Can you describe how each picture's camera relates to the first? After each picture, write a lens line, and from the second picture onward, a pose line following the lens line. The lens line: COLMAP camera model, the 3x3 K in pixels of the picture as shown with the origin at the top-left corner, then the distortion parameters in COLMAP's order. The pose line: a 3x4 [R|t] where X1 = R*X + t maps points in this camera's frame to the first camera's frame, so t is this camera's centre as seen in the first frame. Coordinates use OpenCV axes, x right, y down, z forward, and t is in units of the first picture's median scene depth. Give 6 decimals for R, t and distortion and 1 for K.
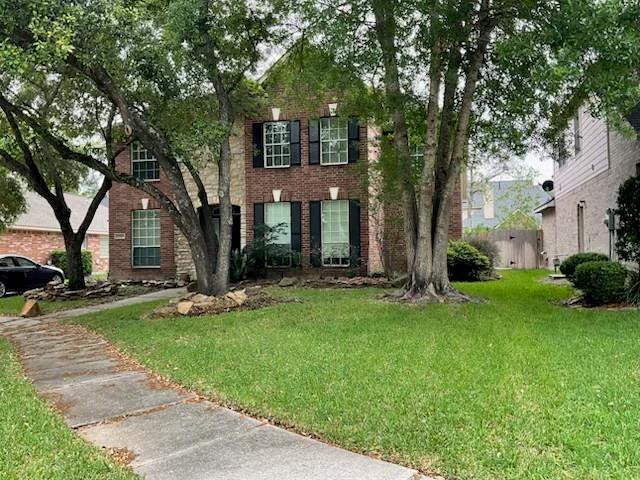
lens RADIAL K [[535.9, 0, 320.0], [0, 535.9, 240.0], [0, 0, 1]] dist [0.100550, -0.182367]
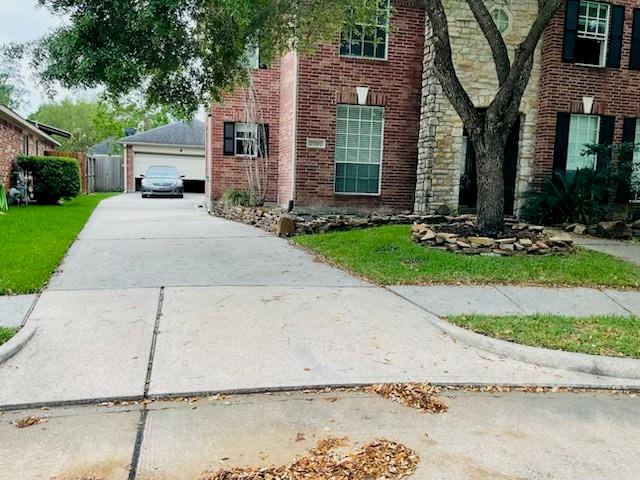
lens RADIAL K [[535.9, 0, 320.0], [0, 535.9, 240.0], [0, 0, 1]] dist [0.100550, -0.182367]
pose [[0.877932, -0.006030, 0.478747, -0.761602], [-0.057494, 0.991357, 0.117919, 0.034722], [-0.475321, -0.131050, 0.869998, 0.496764]]
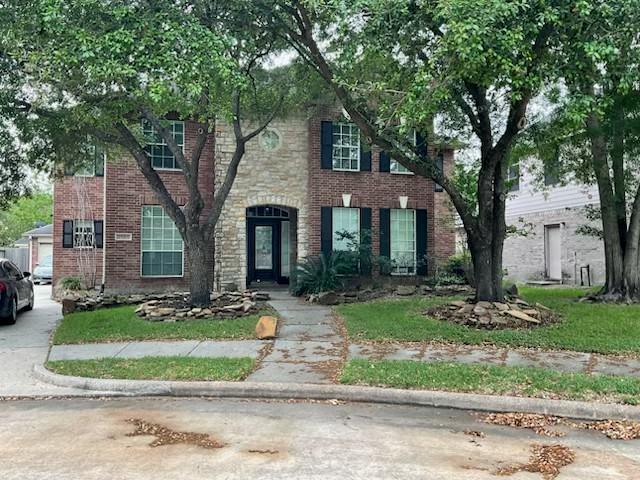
lens RADIAL K [[535.9, 0, 320.0], [0, 535.9, 240.0], [0, 0, 1]] dist [0.100550, -0.182367]
pose [[0.857014, 0.032505, 0.514267, -0.602653], [-0.022439, 0.999416, -0.025776, 0.012551], [-0.514805, 0.010551, 0.857243, 0.212575]]
